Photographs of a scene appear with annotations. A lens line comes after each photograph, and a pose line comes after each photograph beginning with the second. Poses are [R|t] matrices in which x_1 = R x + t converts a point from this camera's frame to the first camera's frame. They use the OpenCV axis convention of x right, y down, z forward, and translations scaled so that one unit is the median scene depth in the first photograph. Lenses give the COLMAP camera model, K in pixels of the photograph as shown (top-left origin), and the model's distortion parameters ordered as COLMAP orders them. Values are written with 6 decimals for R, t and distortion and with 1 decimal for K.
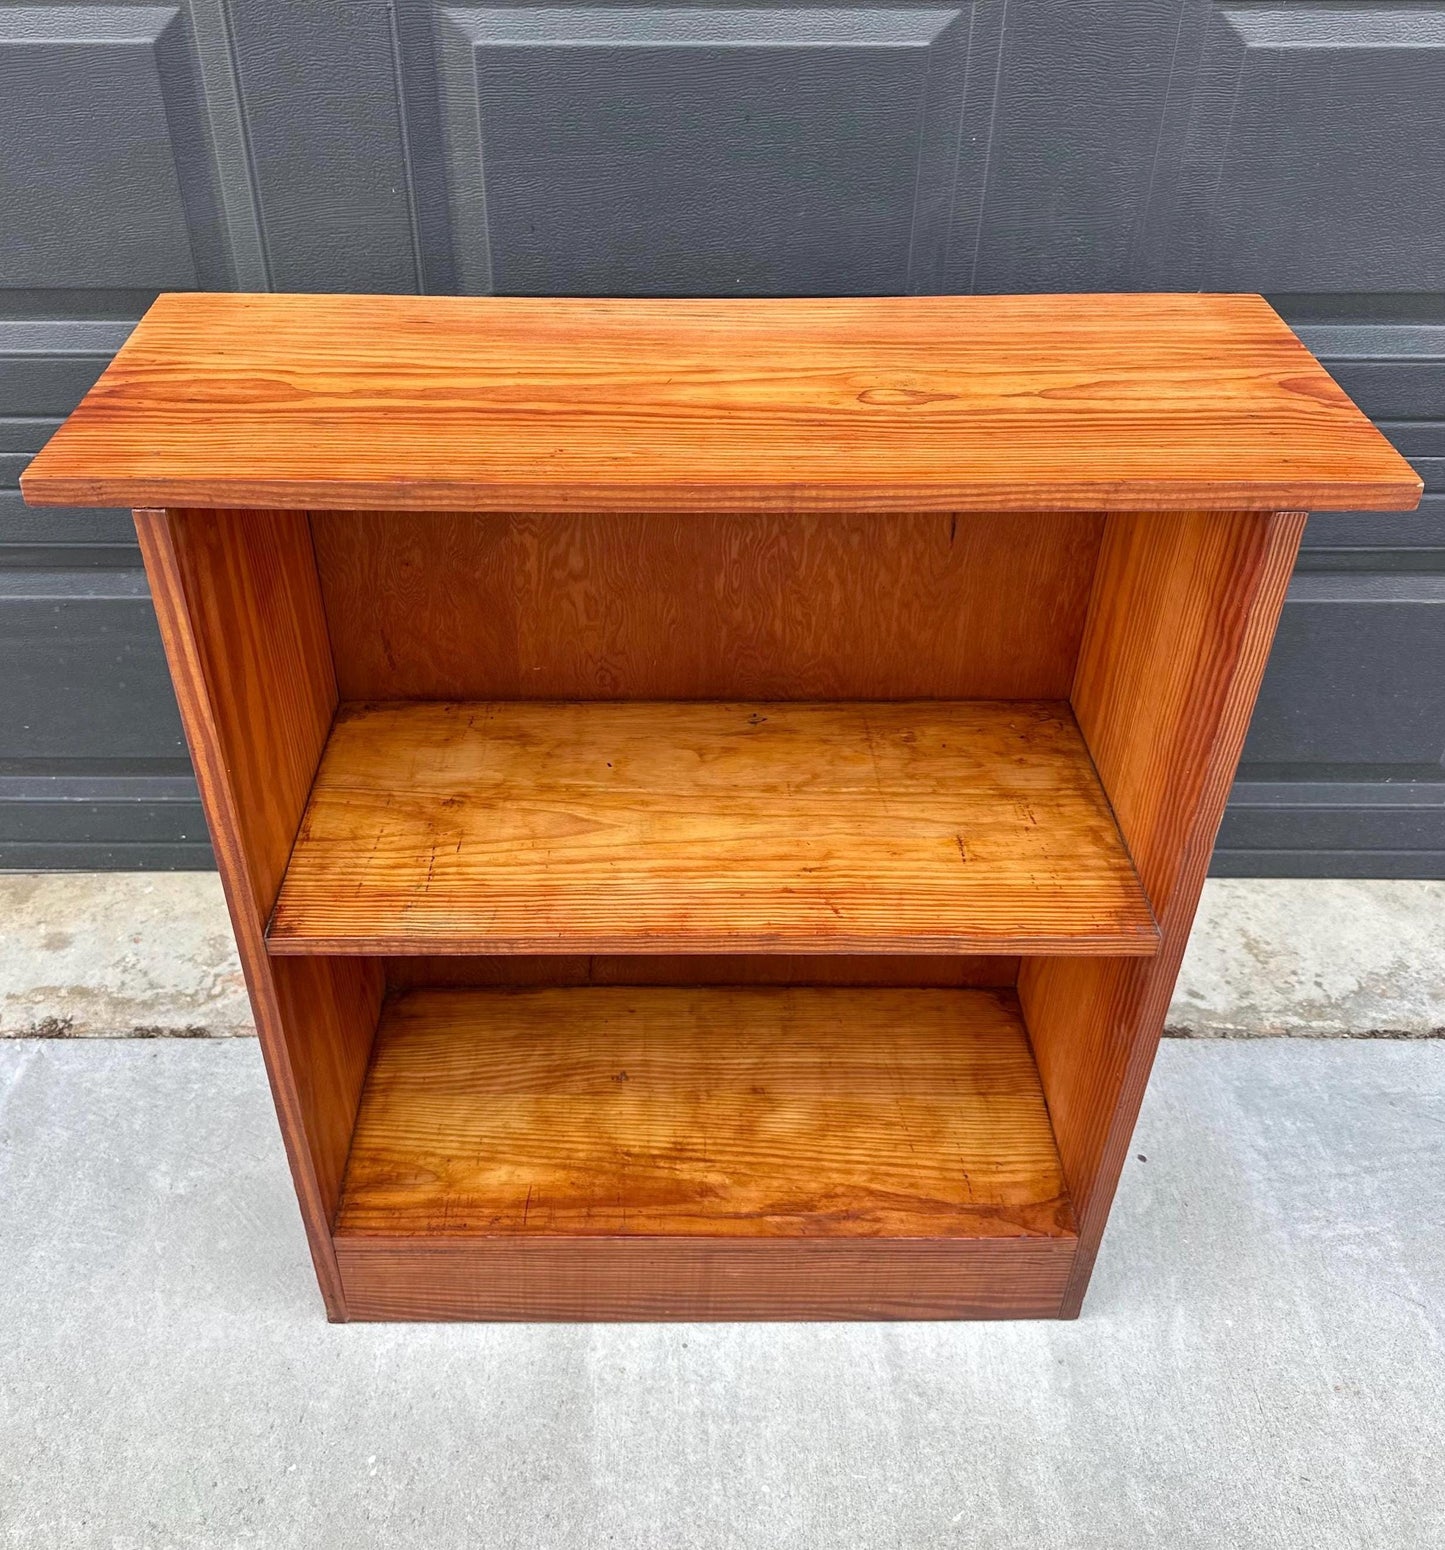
lens RADIAL K [[1441.6, 0, 680.3], [0, 1441.6, 663.9], [0, 0, 1]] dist [0.200794, -0.479442]
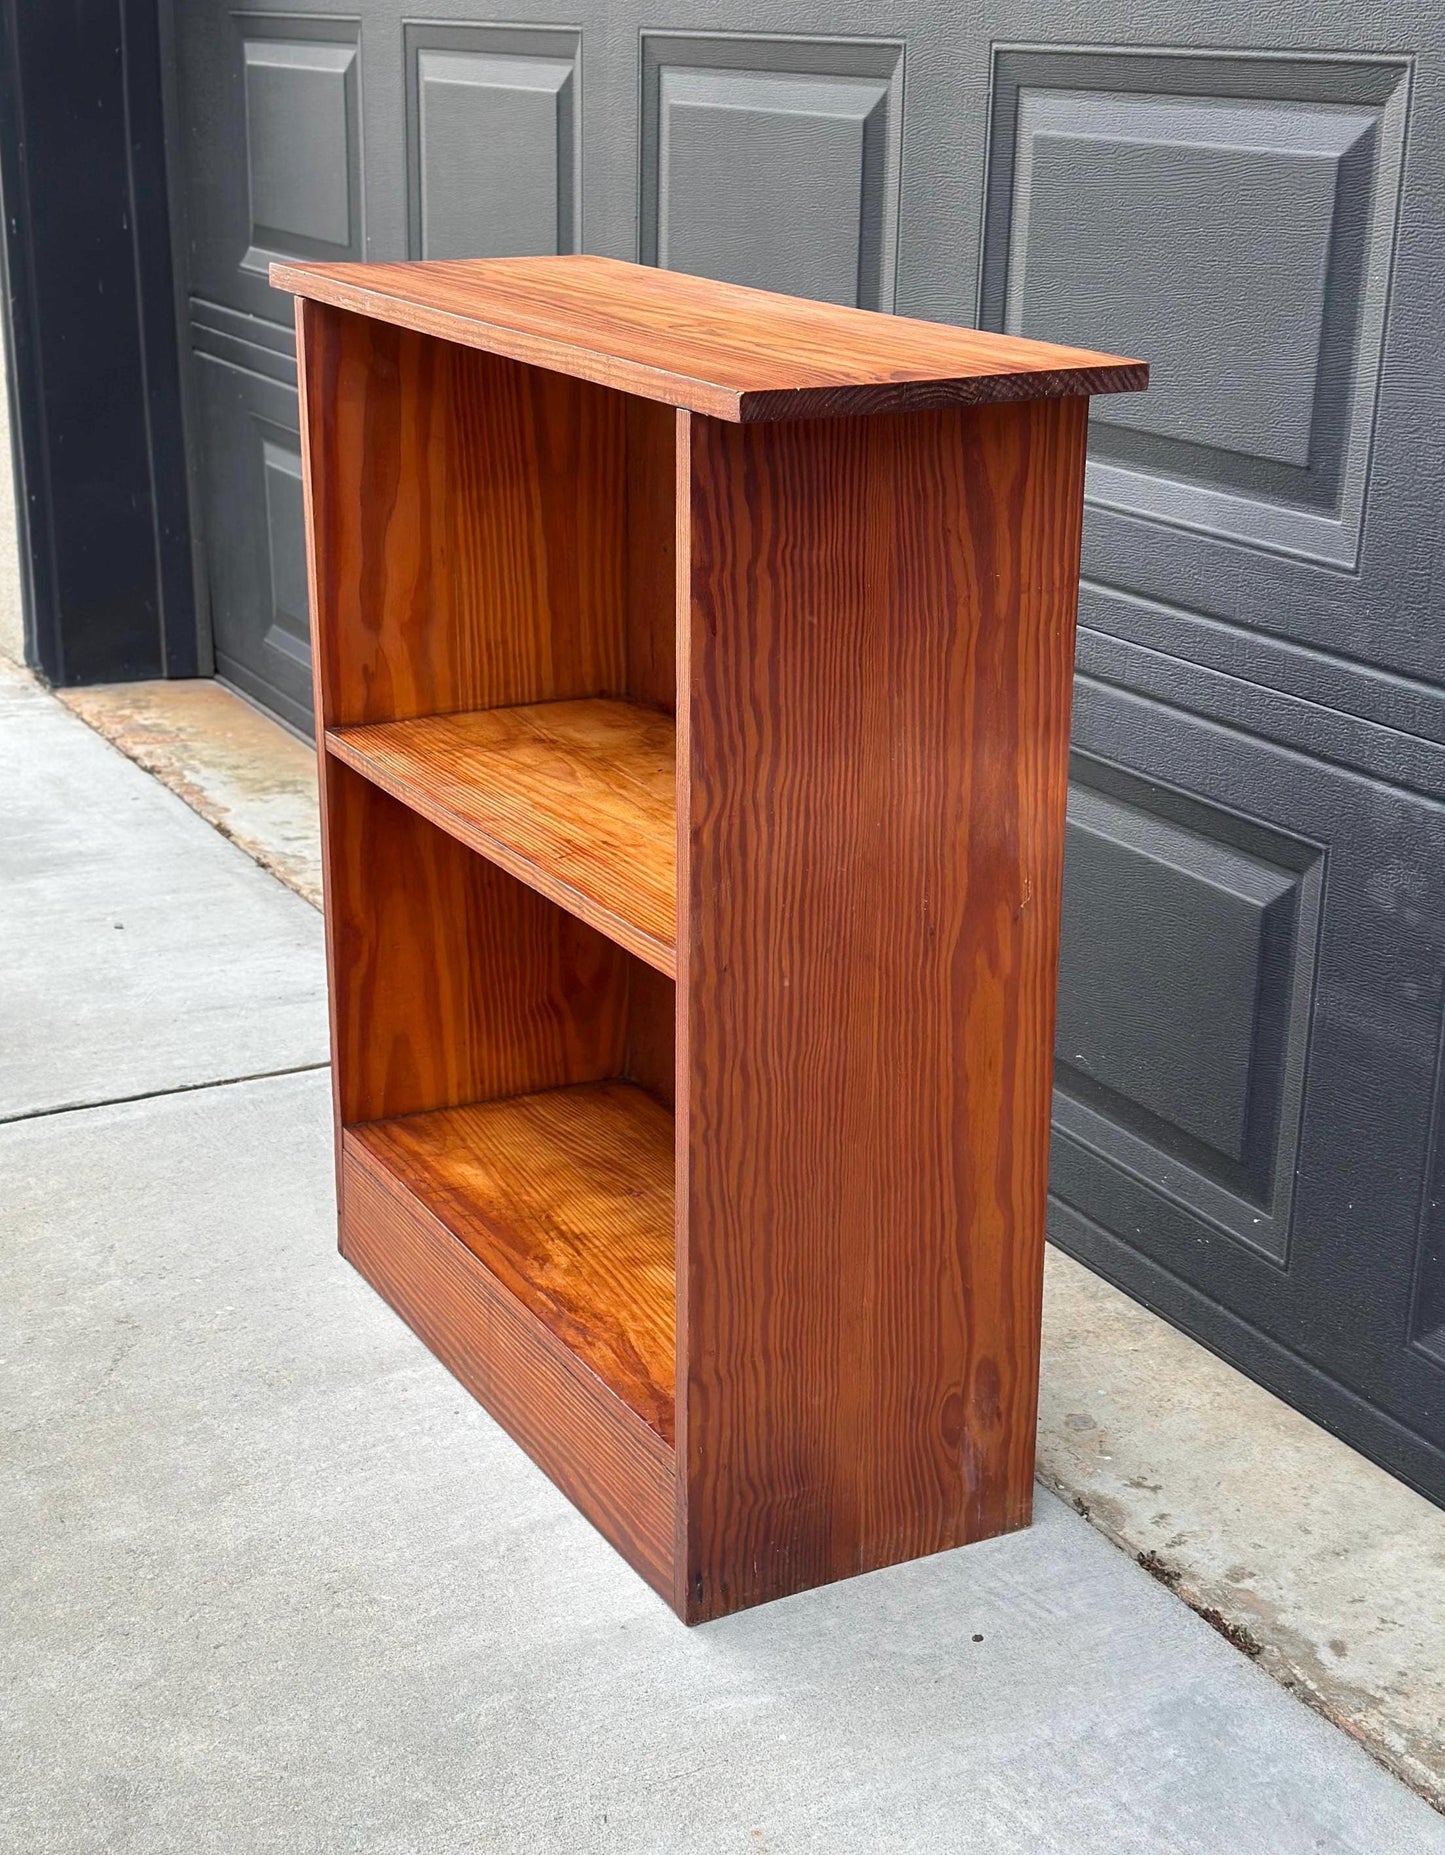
lens RADIAL K [[2743.4, 0, 726.3], [0, 2743.4, 966.7], [0, 0, 1]] dist [0.189734, -0.396496]
pose [[0.469310, 0.294068, -0.832630, 1.503752], [-0.515556, 0.856772, 0.012002, 0.134825], [0.716903, 0.423635, 0.553700, 0.076556]]
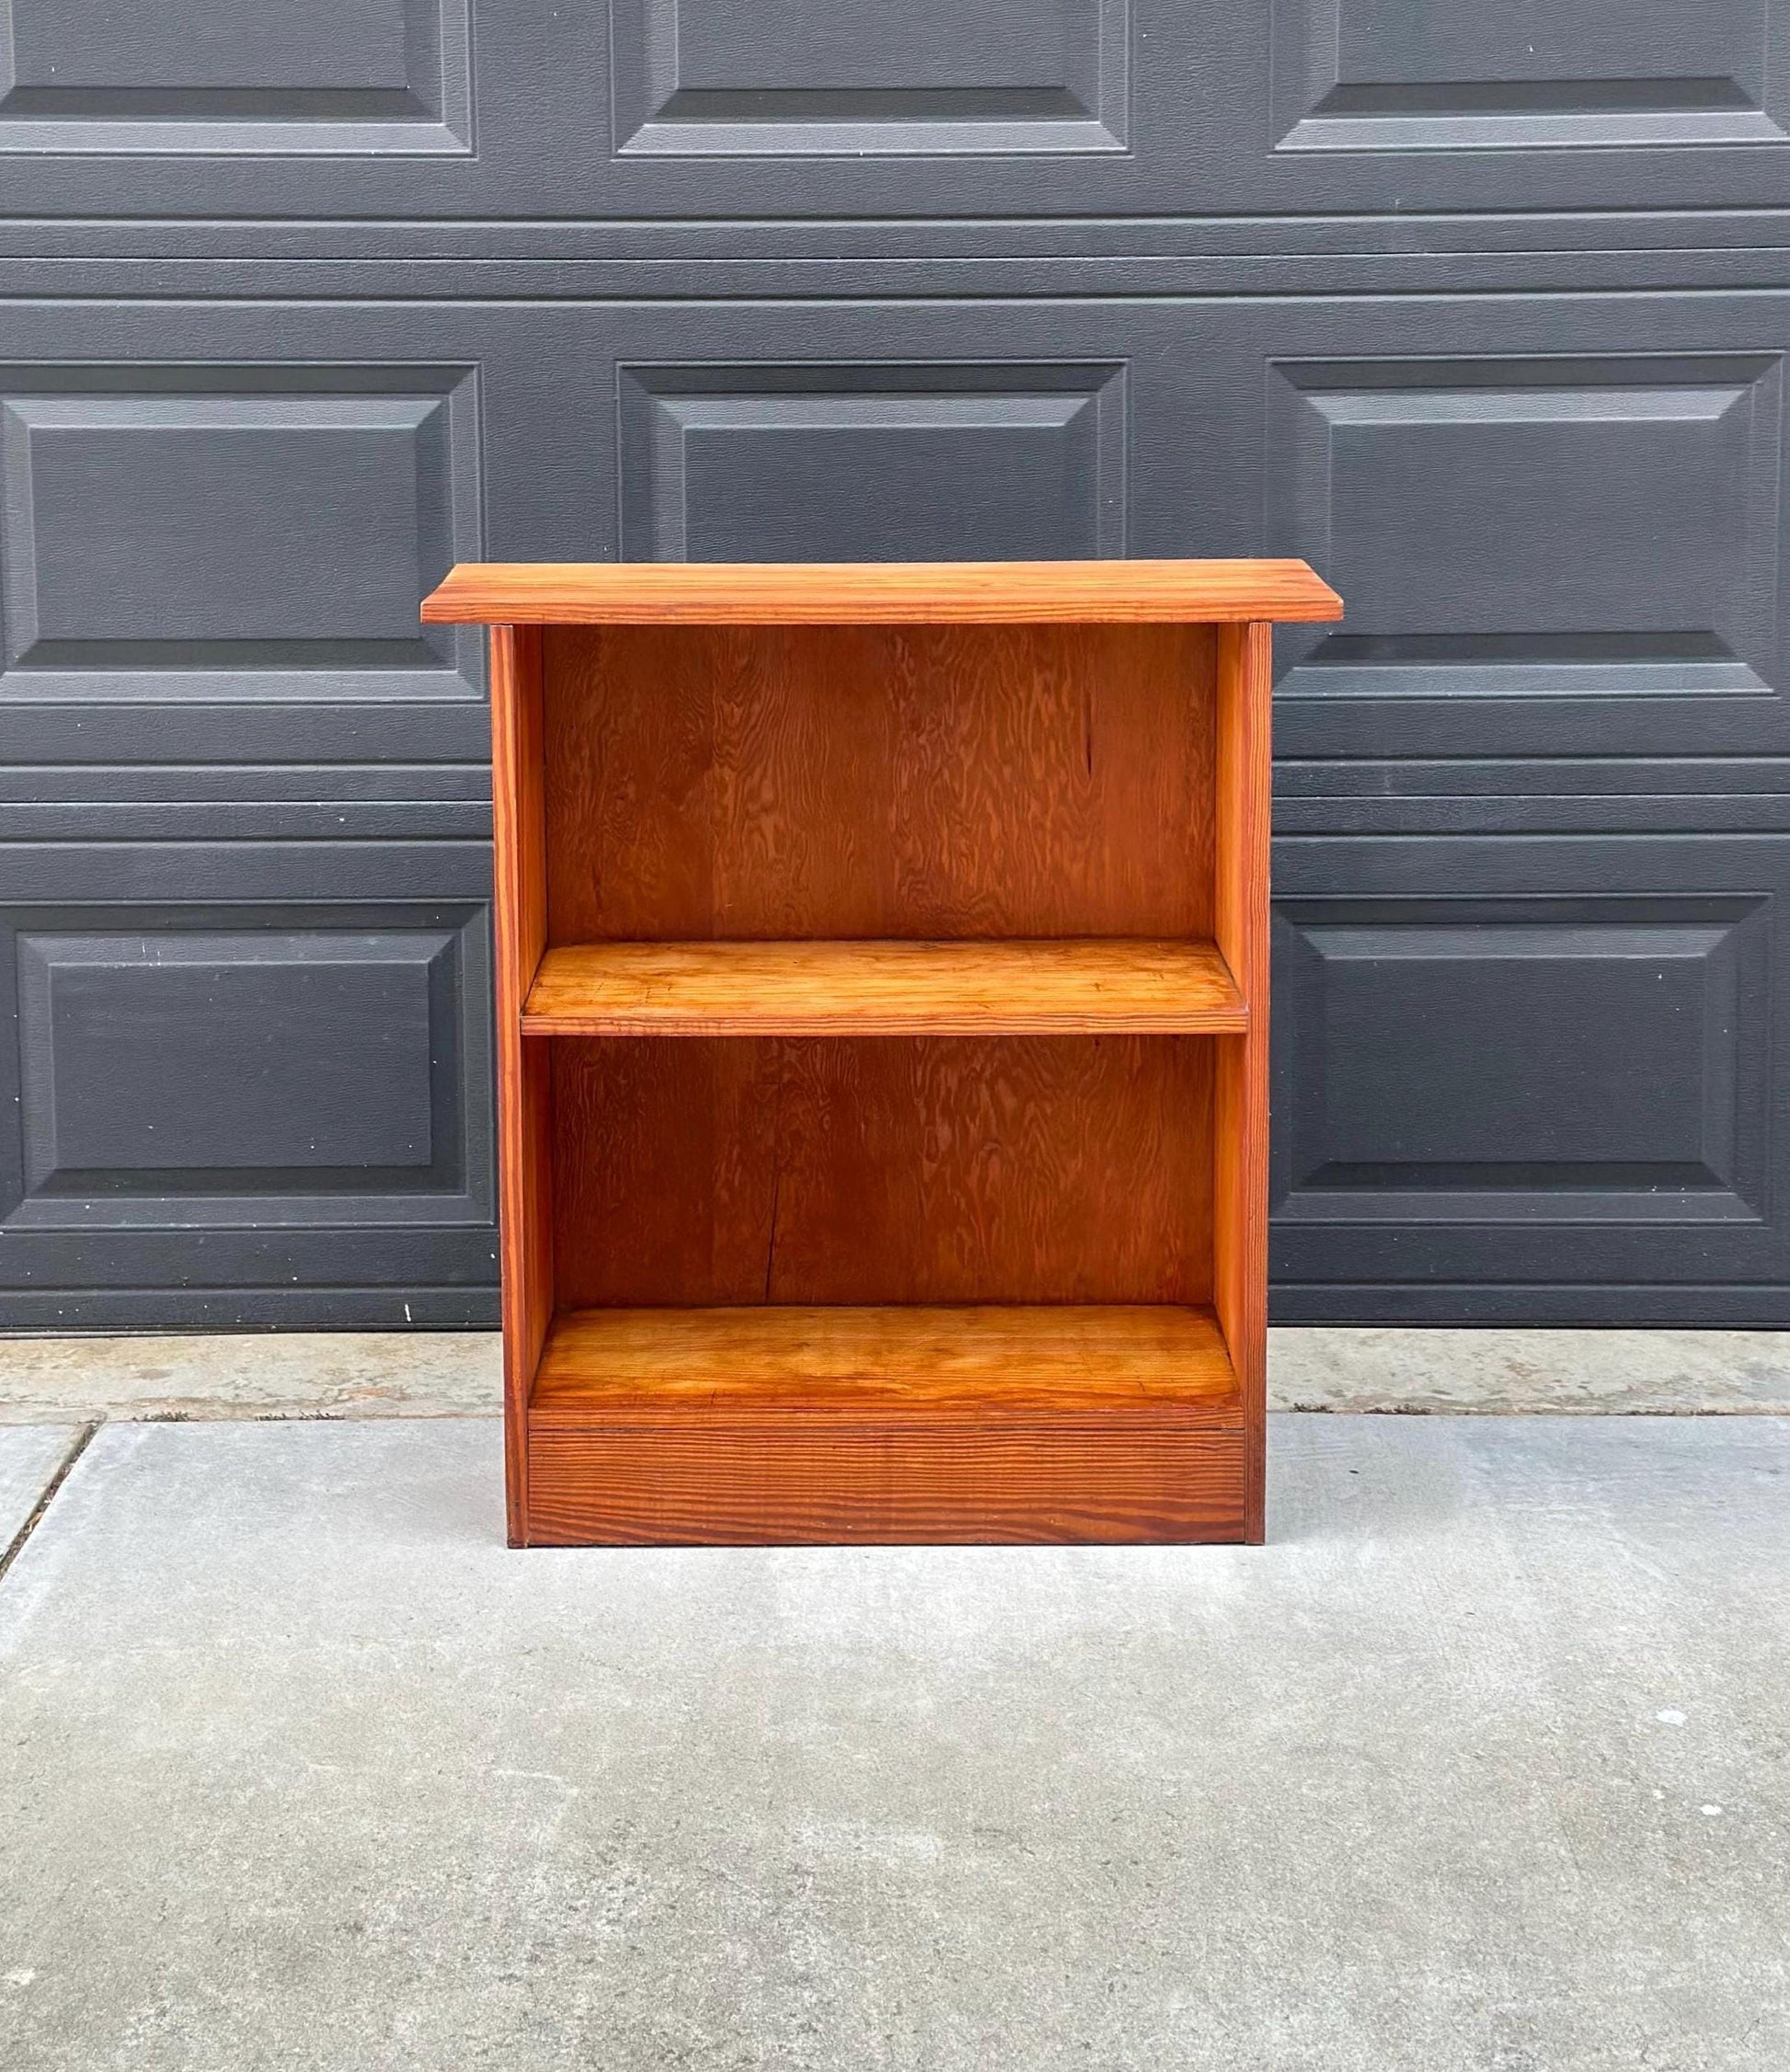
lens RADIAL K [[3526.0, 0, 880.2], [0, 3526.0, 671.1], [0, 0, 1]] dist [0.135274, -0.110919]
pose [[0.999968, -0.007928, 0.000451, 0.016996], [0.007299, 0.895187, -0.445631, 1.074189], [0.003129, 0.445620, 0.895217, -1.534823]]
